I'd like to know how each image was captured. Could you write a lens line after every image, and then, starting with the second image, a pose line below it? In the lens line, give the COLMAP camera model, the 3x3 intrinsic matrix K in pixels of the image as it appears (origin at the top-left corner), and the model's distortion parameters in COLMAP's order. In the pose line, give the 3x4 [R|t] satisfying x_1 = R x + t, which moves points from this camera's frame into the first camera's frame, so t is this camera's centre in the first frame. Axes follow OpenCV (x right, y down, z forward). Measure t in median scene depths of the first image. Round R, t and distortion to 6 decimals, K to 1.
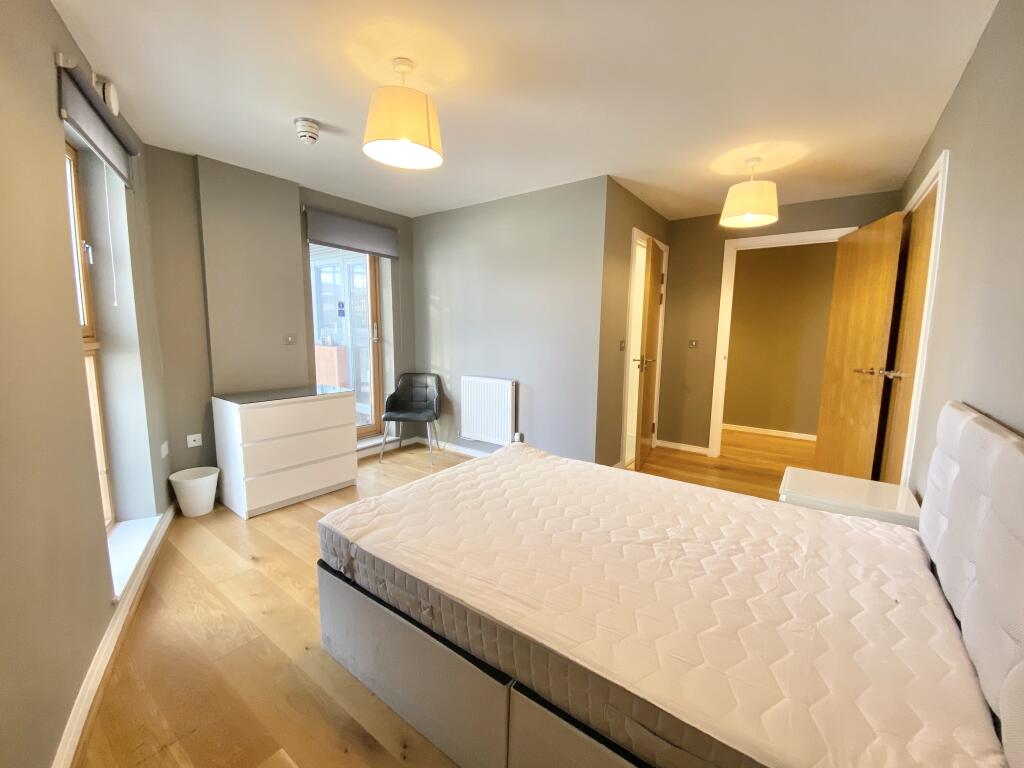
lens RADIAL K [[420.3, 0, 508.7], [0, 420.3, 382.8], [0, 0, 1]] dist [0.002253, -0.000211]
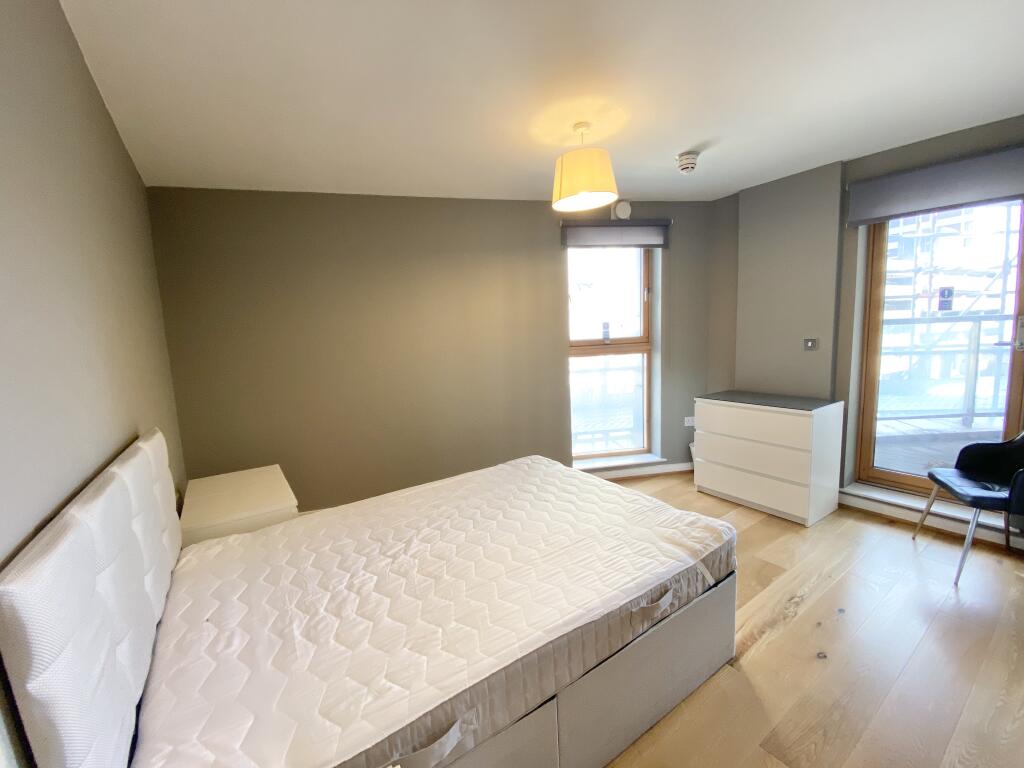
lens RADIAL K [[420.3, 0, 512.0], [0, 420.3, 383.5], [0, 0, 1]] dist [0.002253, -0.000211]
pose [[-0.340491, 0.111690, -0.933591, 0.577327], [-0.078417, 0.986087, 0.146570, -0.107520], [0.936972, 0.123115, -0.326995, 0.727362]]
